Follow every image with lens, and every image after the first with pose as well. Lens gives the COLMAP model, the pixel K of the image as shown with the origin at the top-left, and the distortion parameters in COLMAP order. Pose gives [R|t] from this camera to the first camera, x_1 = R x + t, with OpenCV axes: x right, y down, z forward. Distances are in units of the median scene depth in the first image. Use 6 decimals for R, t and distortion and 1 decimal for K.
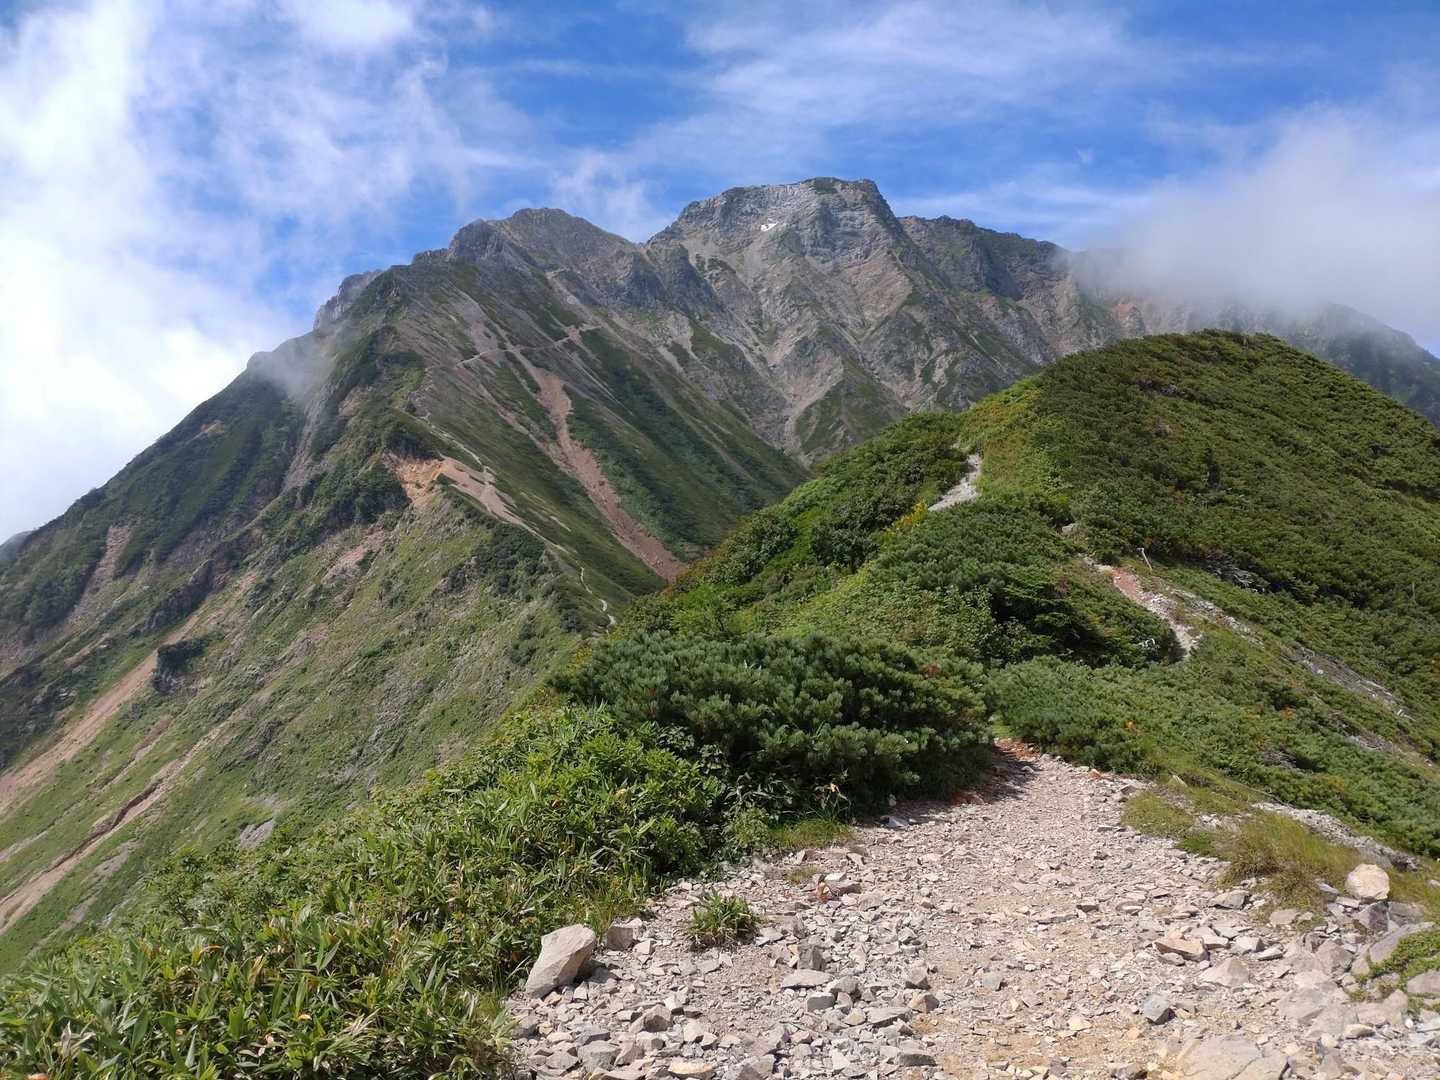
lens RADIAL K [[1075.5, 0, 741.6], [0, 1075.5, 520.3], [0, 0, 1]] dist [0.123873, -0.242422]
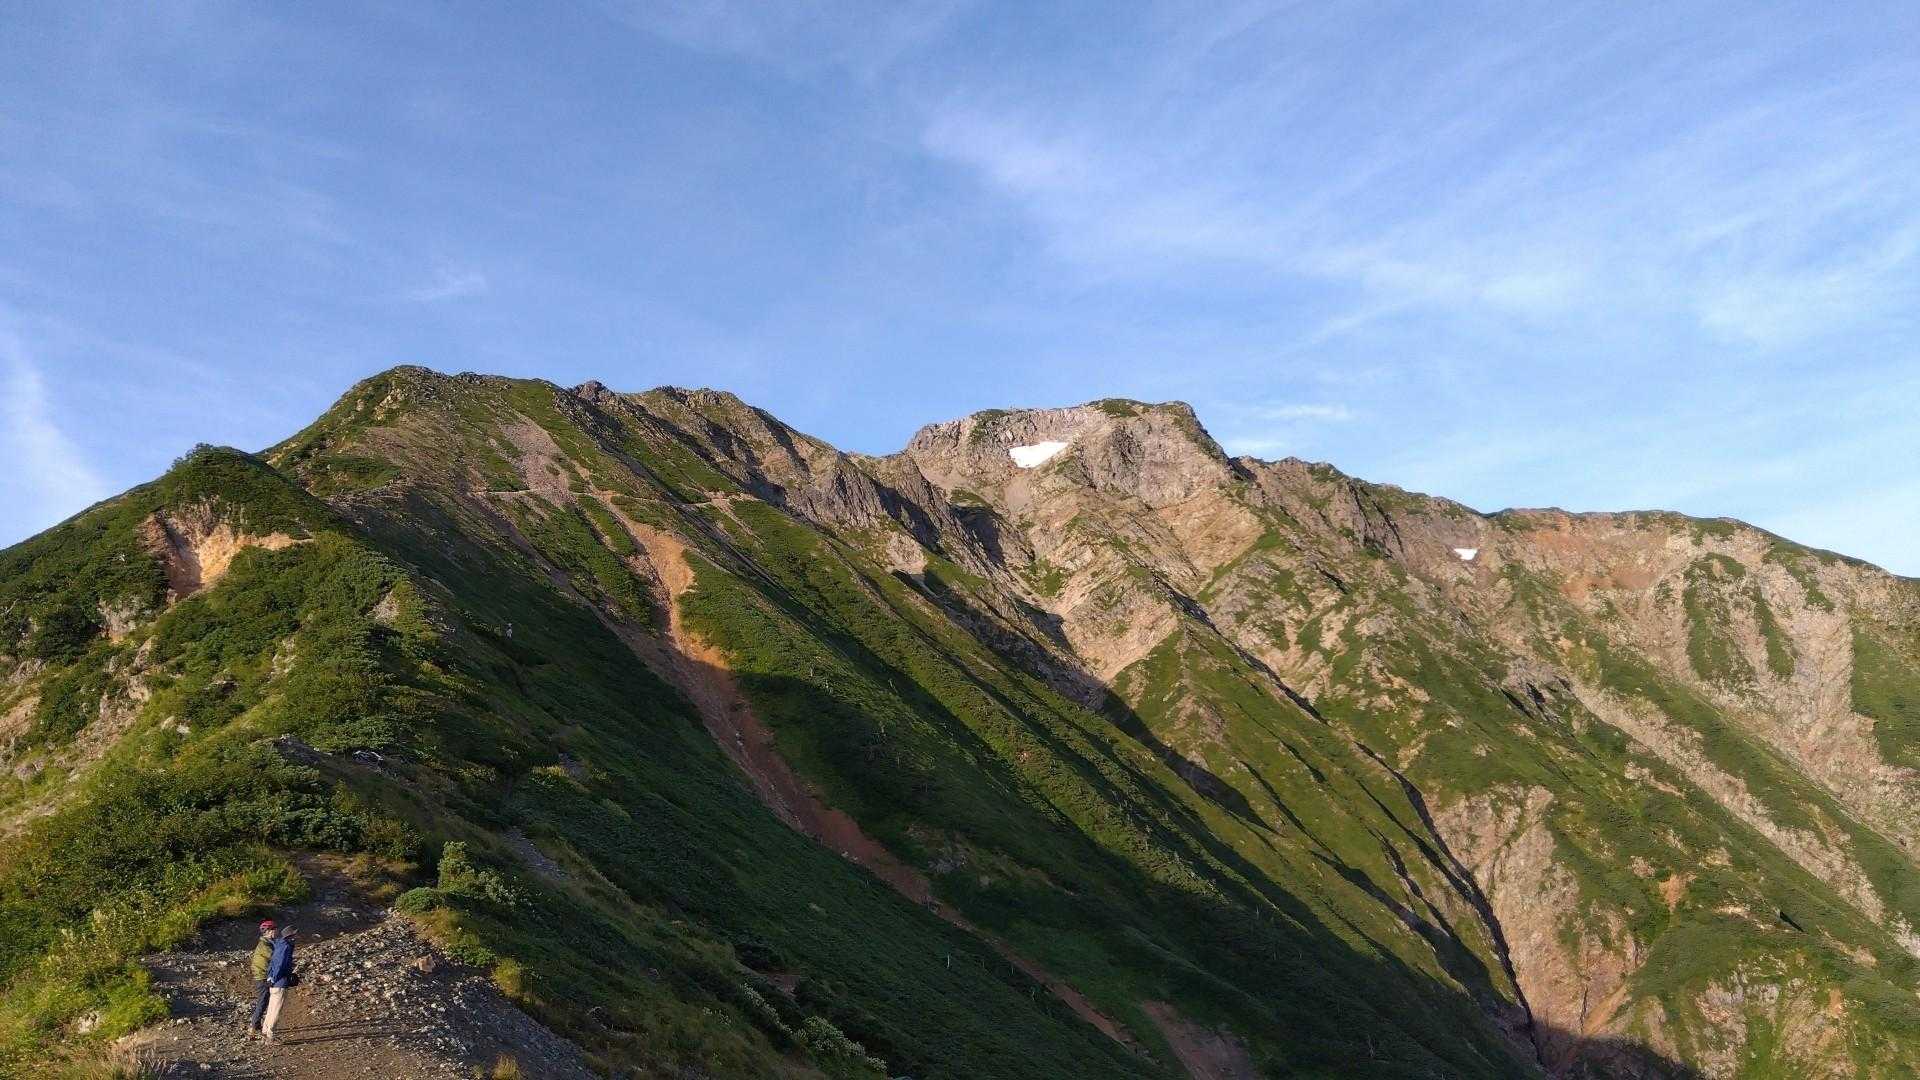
lens RADIAL K [[1400.7, 0, 960.0], [0, 1400.7, 540.0], [0, 0, 1]] dist [0.120665, -0.178564]
pose [[0.999802, 0.009429, -0.017497, -0.013442], [-0.013976, 0.959438, -0.281574, 0.041766], [0.014133, 0.281763, 0.959380, 0.240244]]
